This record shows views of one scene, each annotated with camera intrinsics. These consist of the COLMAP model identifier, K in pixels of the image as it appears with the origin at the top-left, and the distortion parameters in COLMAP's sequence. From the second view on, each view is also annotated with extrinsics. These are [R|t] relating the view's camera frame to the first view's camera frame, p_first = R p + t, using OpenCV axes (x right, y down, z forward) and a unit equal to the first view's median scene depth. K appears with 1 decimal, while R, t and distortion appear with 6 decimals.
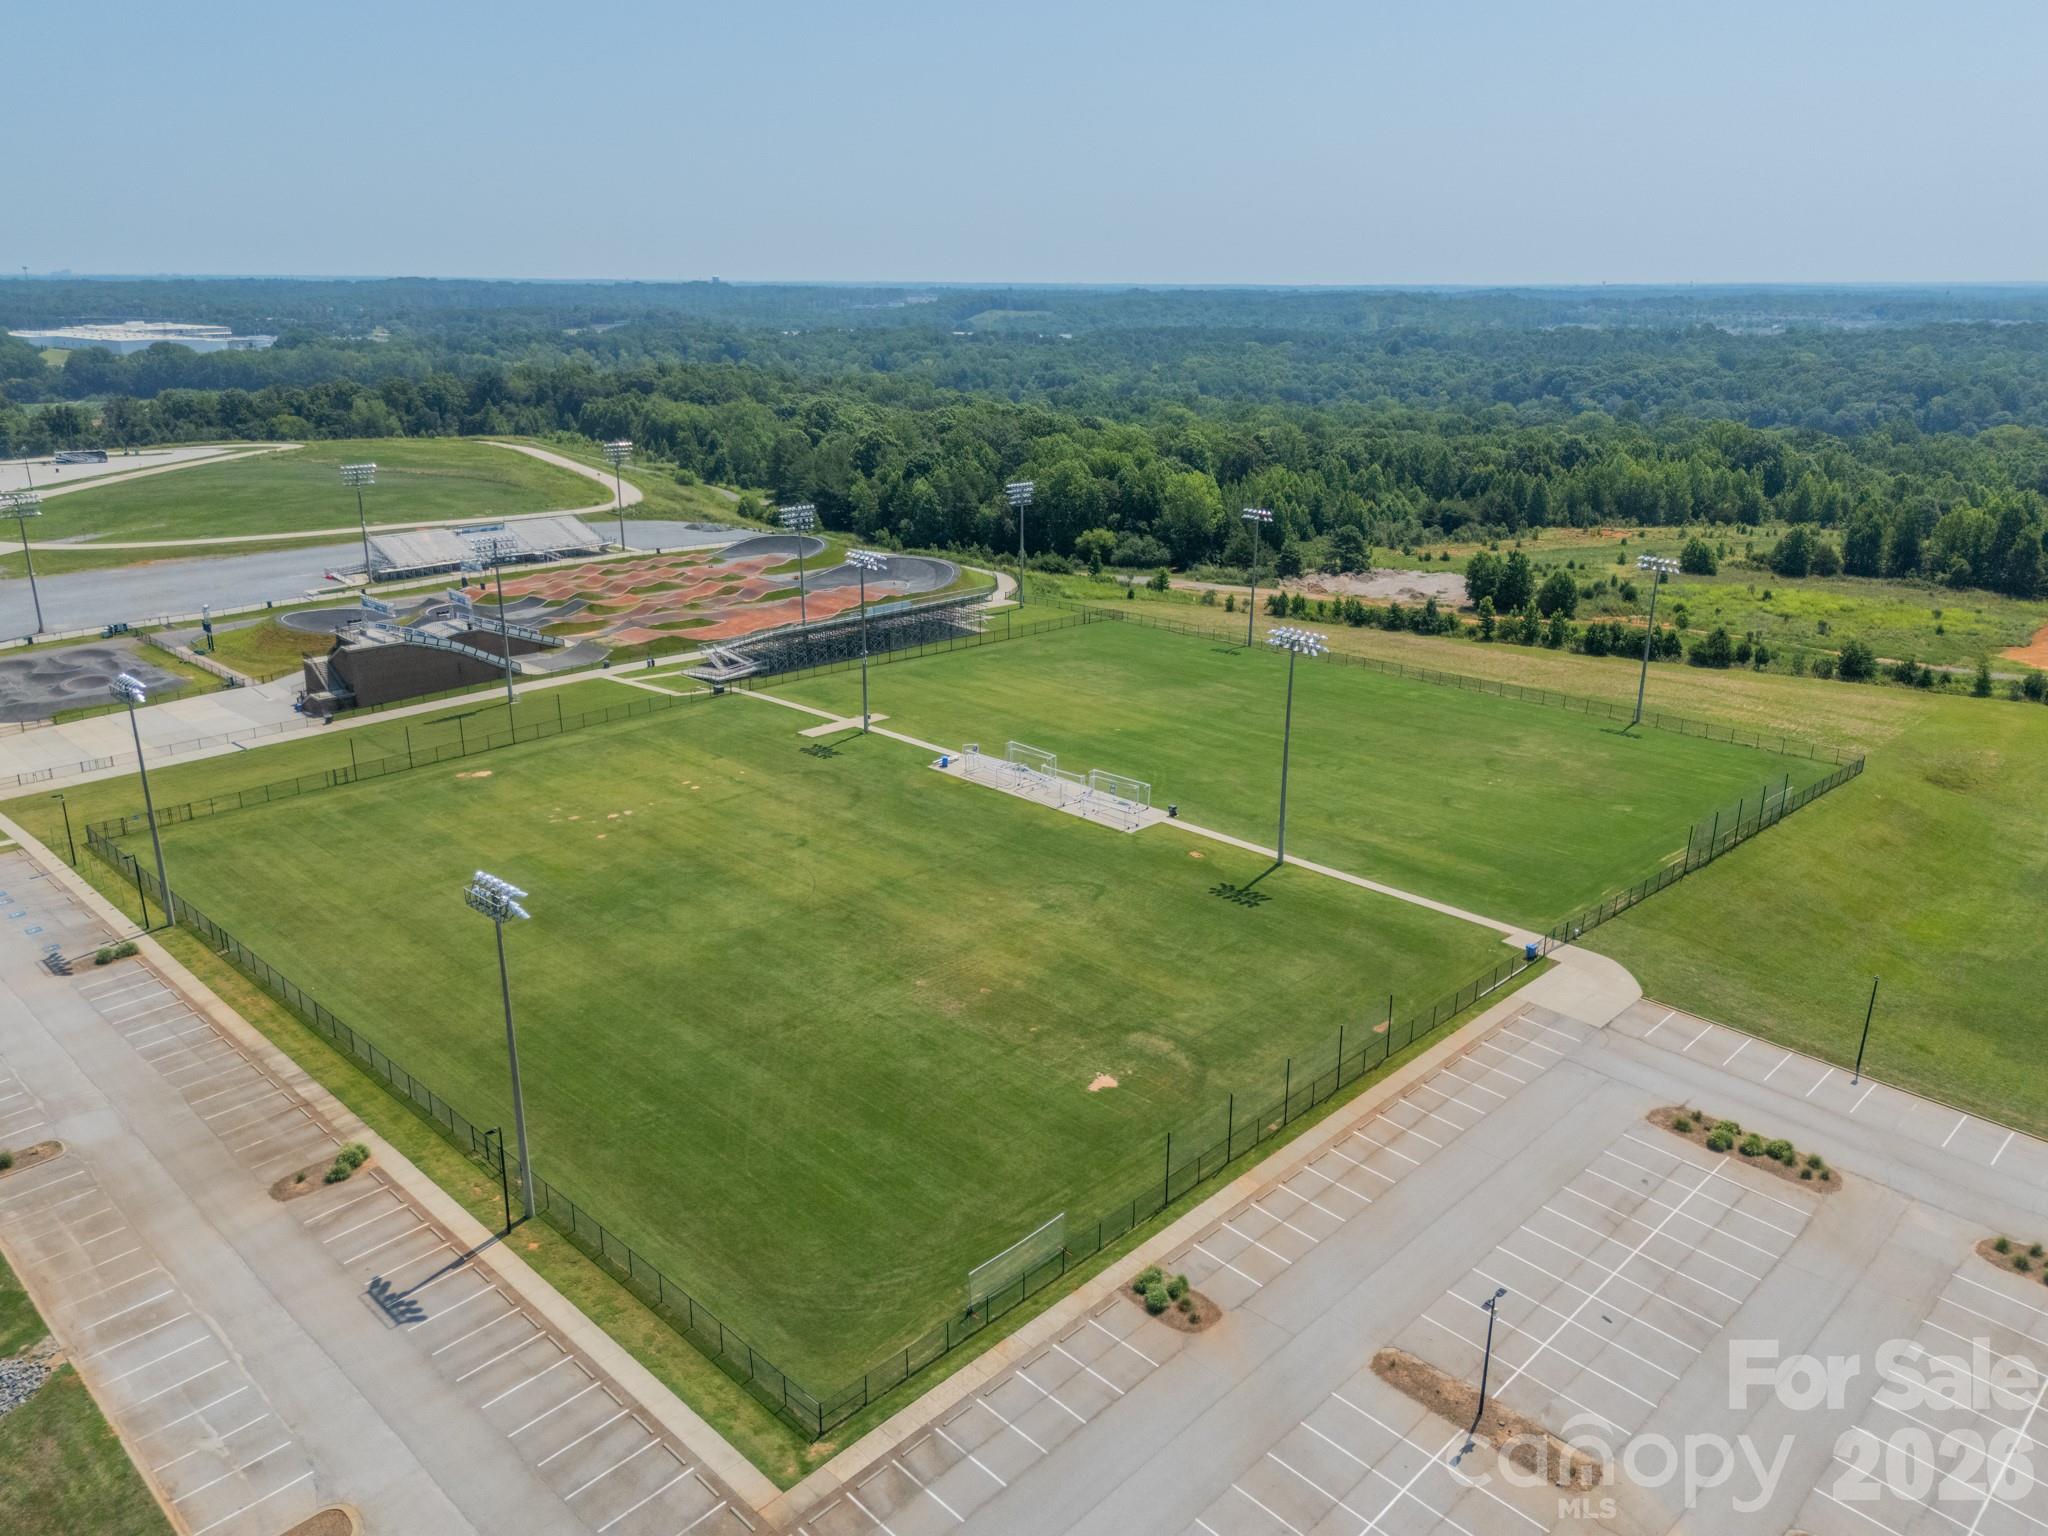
lens RADIAL K [[1456.1, 0, 1024.0], [0, 1456.1, 768.0], [0, 0, 1]] dist [0.064575, -0.061573]
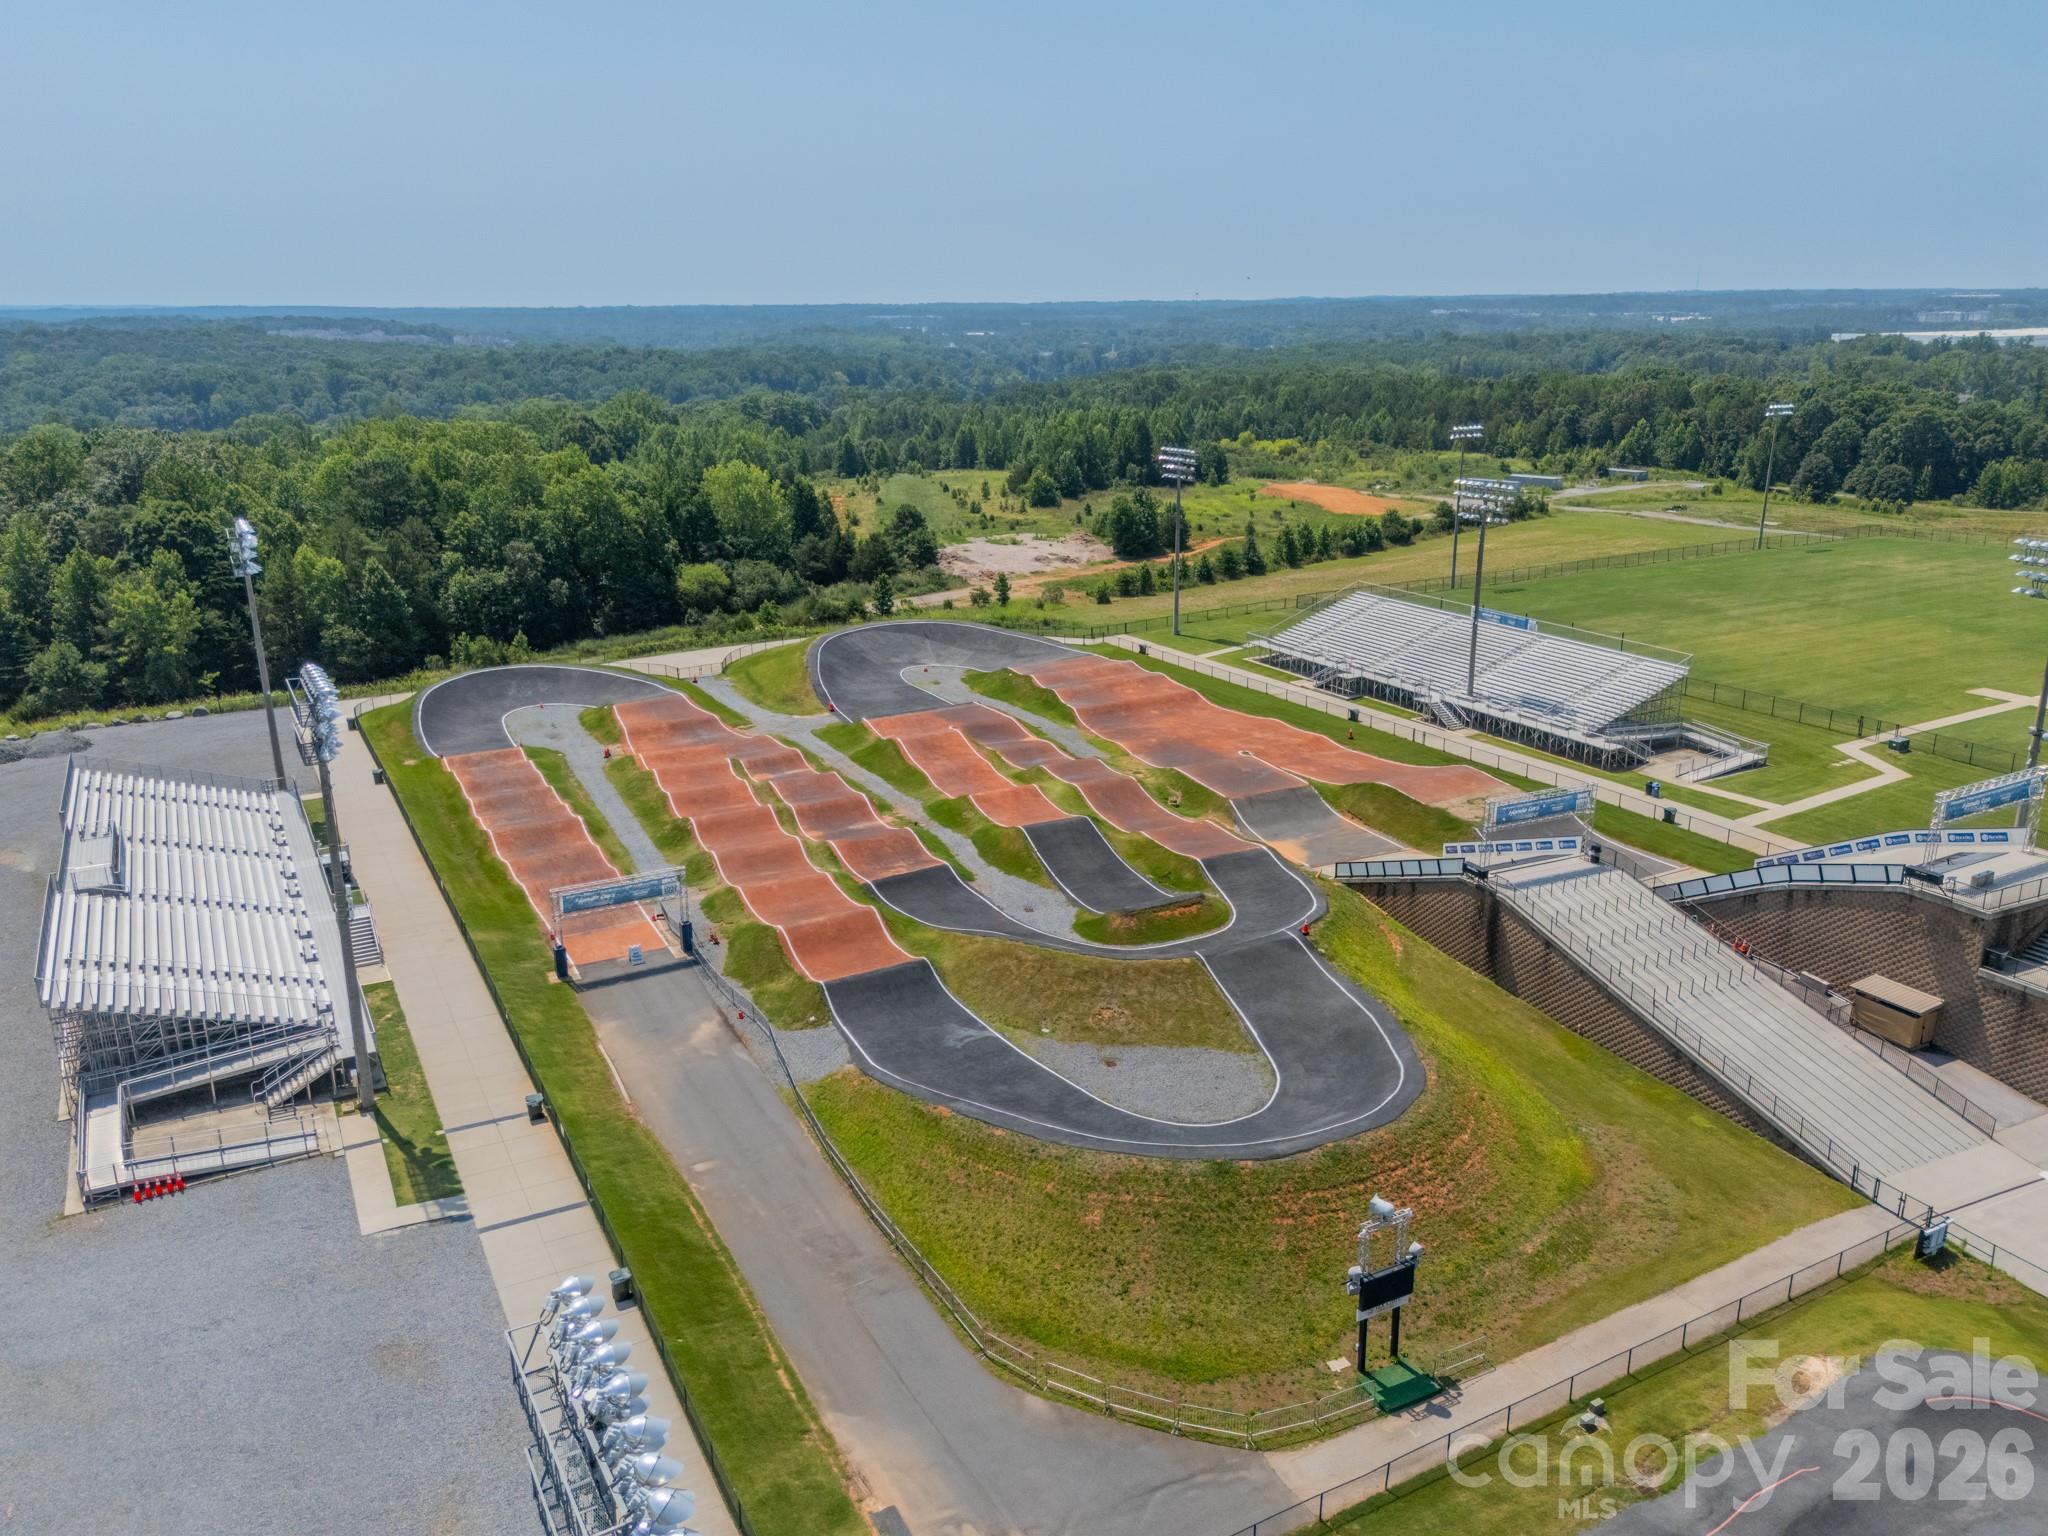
lens RADIAL K [[1456.1, 0, 1024.0], [0, 1456.1, 768.0], [0, 0, 1]] dist [0.064575, -0.061573]
pose [[0.290199, -0.293193, 0.910946, -0.260108], [0.307636, 0.929964, 0.201311, -0.079956], [-0.906170, 0.221819, 0.360072, 0.314379]]
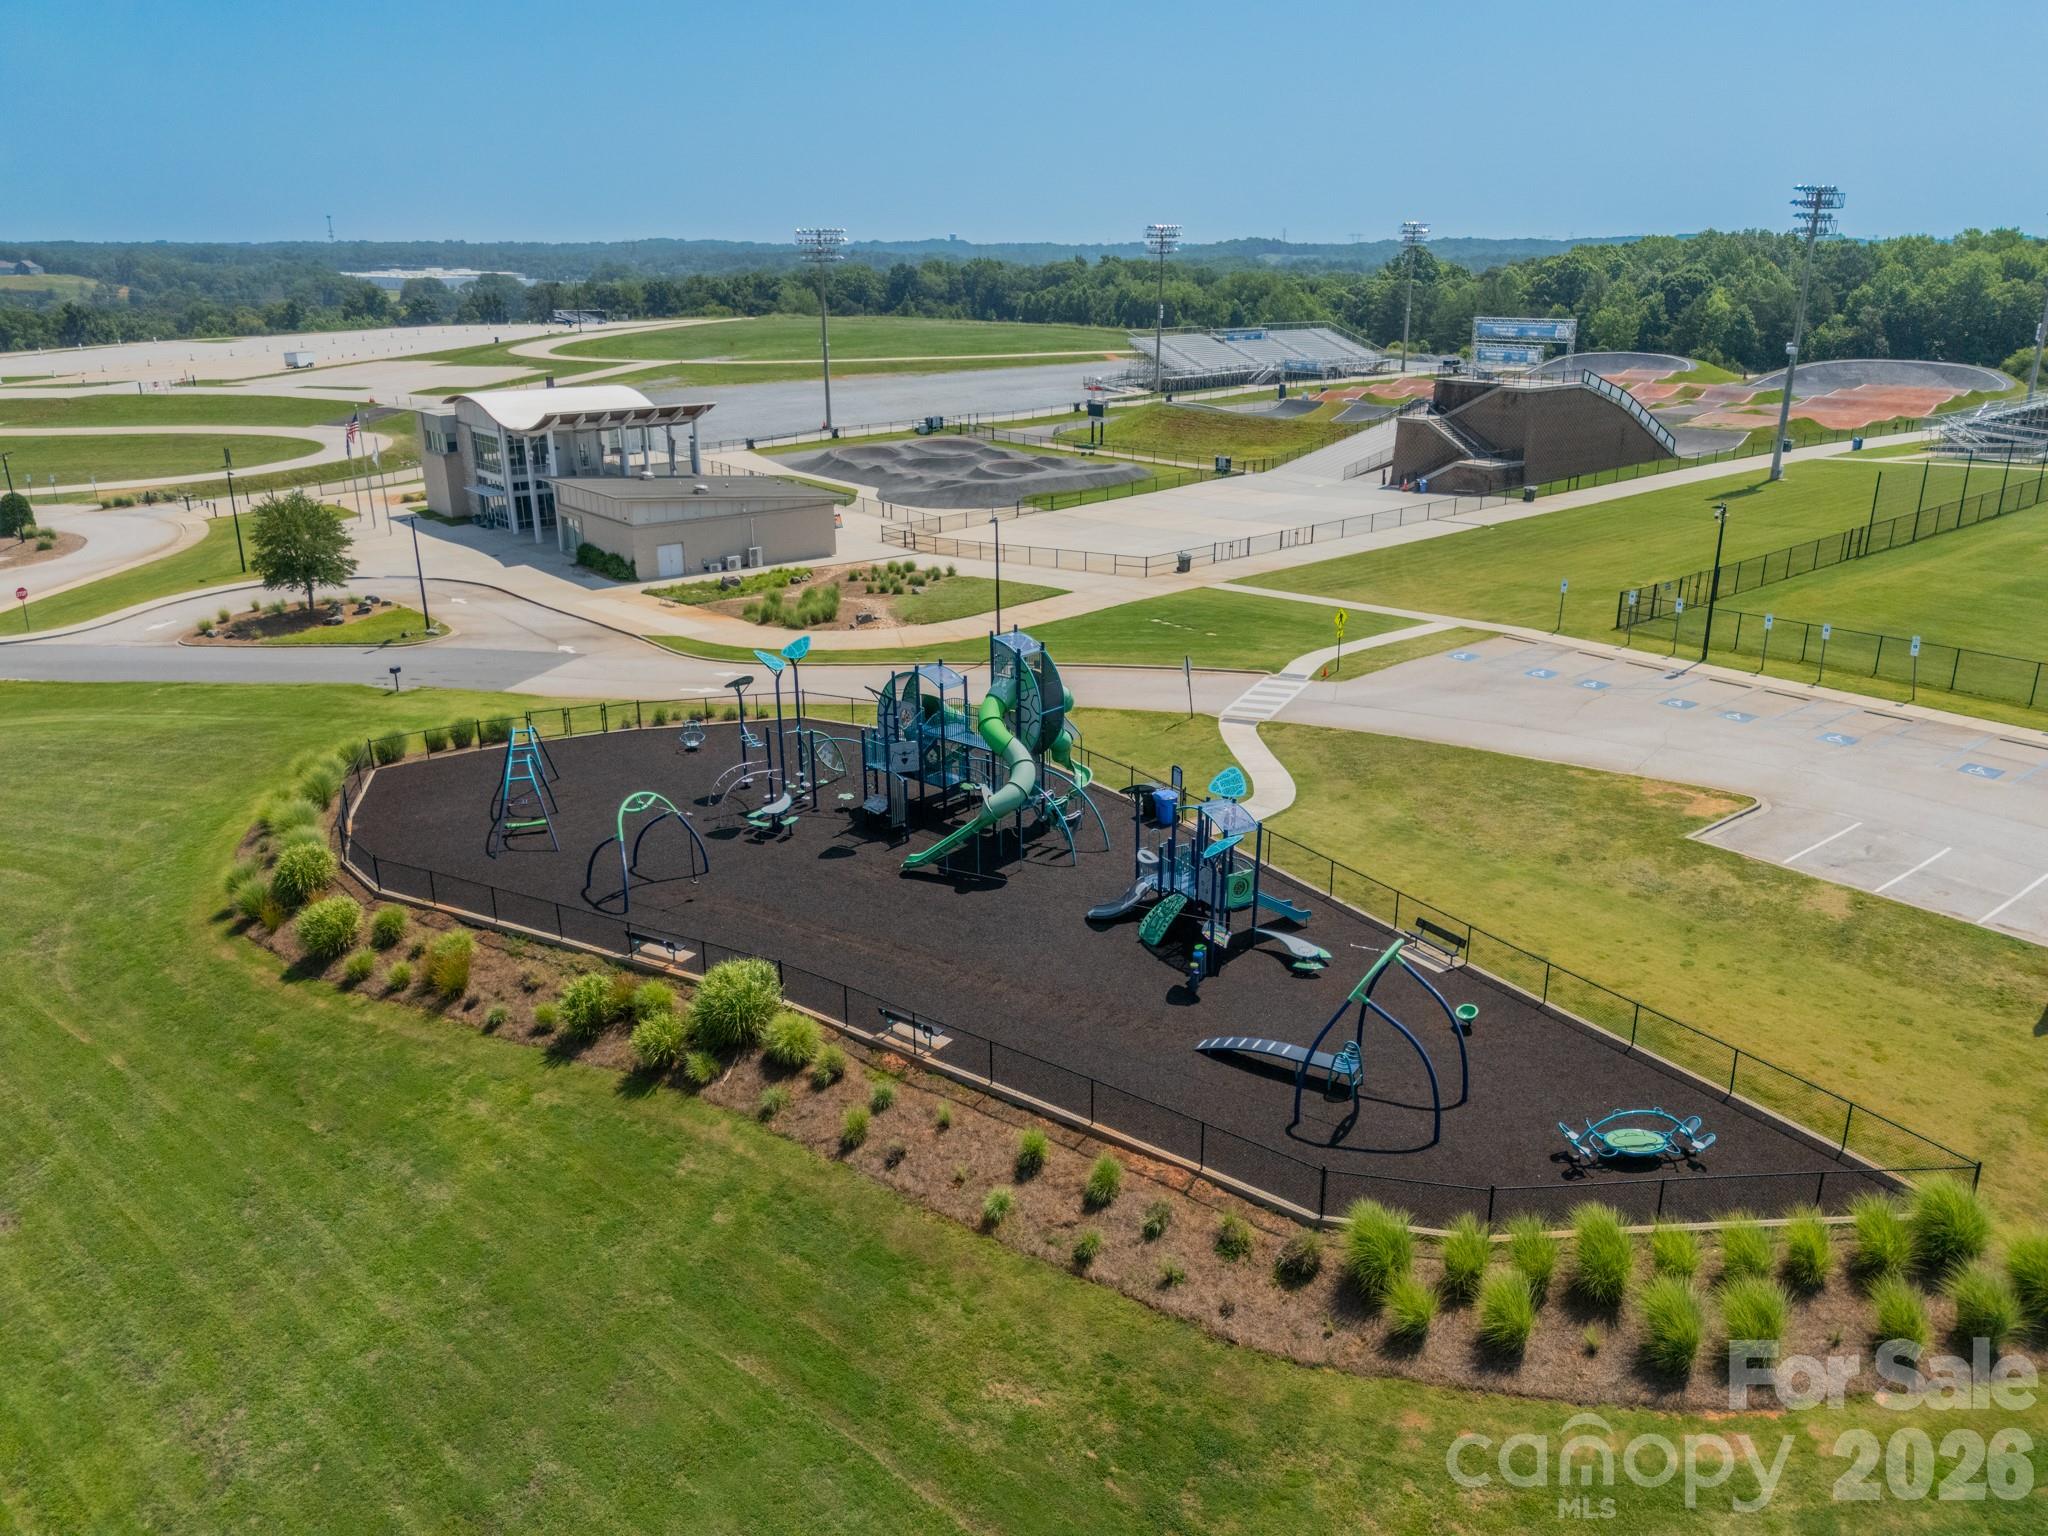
lens RADIAL K [[1451.7, 0, 1058.5], [0, 1451.7, 766.5], [0, 0, 1]] dist [0.058748, -0.076982]
pose [[0.994207, 0.028371, -0.103666, -0.170618], [-0.026341, 0.999435, 0.020898, 0.020233], [0.104200, -0.018046, 0.994393, 0.108515]]
